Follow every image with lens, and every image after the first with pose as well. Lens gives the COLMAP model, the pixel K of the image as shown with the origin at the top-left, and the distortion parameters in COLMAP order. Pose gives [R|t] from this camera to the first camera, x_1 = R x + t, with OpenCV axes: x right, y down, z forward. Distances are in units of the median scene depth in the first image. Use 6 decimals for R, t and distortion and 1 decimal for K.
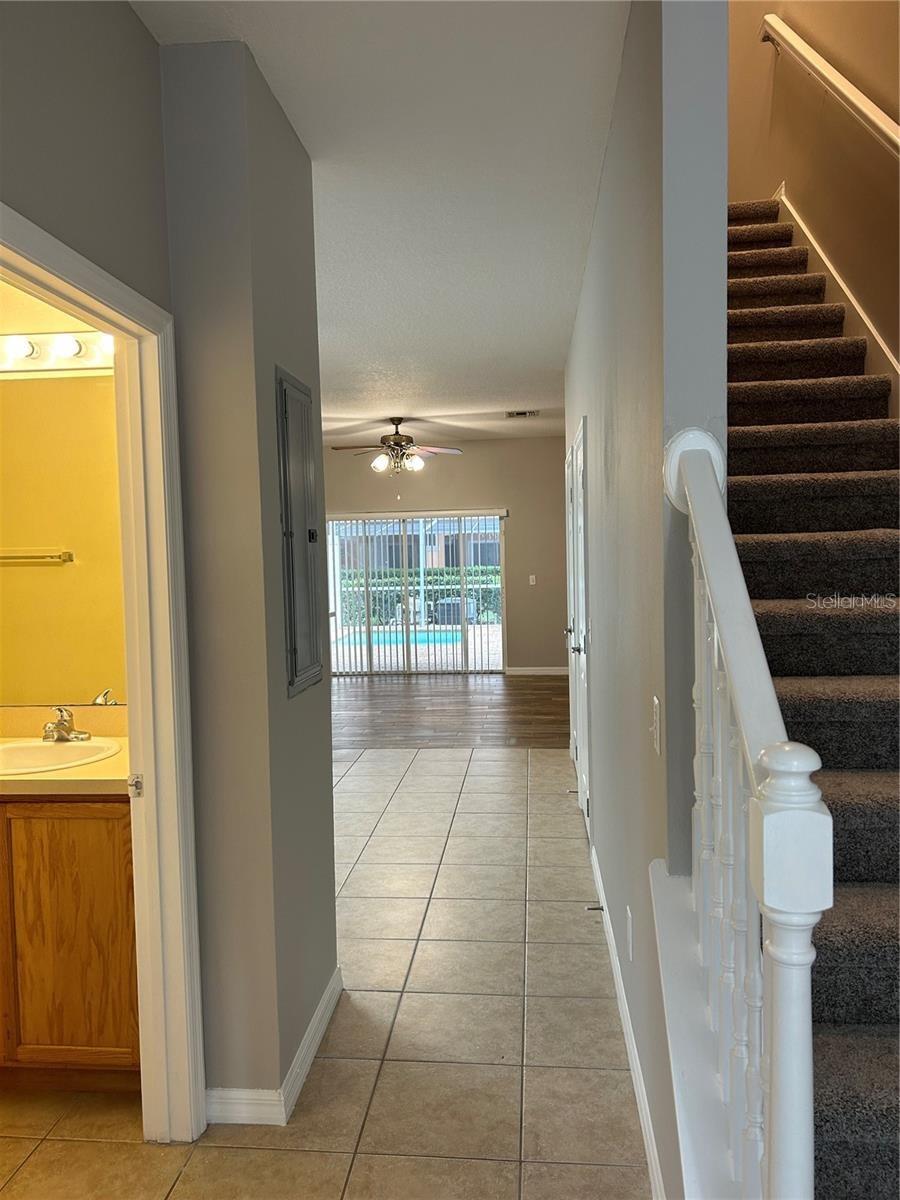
lens RADIAL K [[903.5, 0, 436.7], [0, 903.5, 599.3], [0, 0, 1]] dist [0.055255, -0.059680]
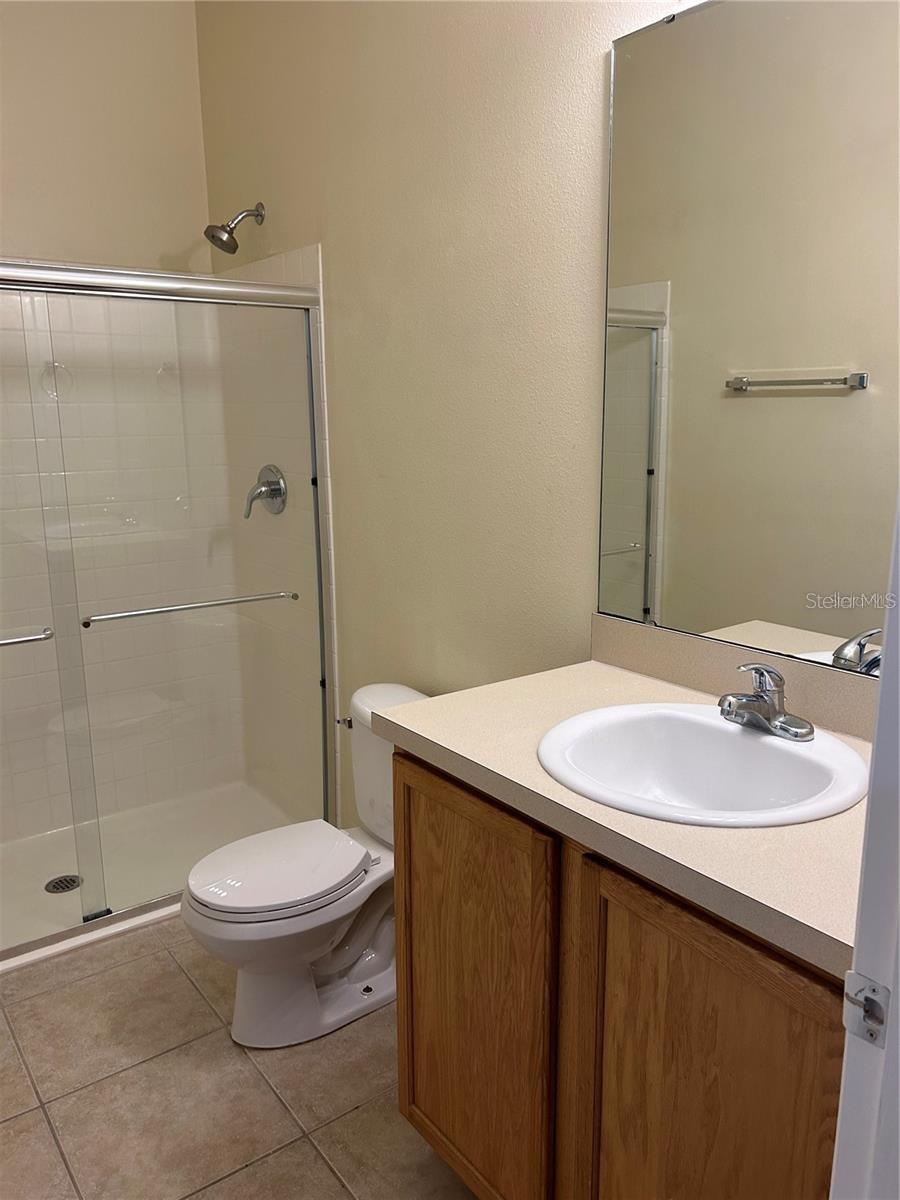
lens RADIAL K [[903.5, 0, 432.4], [0, 903.5, 585.4], [0, 0, 1]] dist [0.055255, -0.059680]
pose [[0.661470, 0.163668, -0.731895, -0.198125], [-0.048533, 0.983193, 0.176001, -0.006642], [0.748400, -0.080899, 0.658296, 0.620271]]
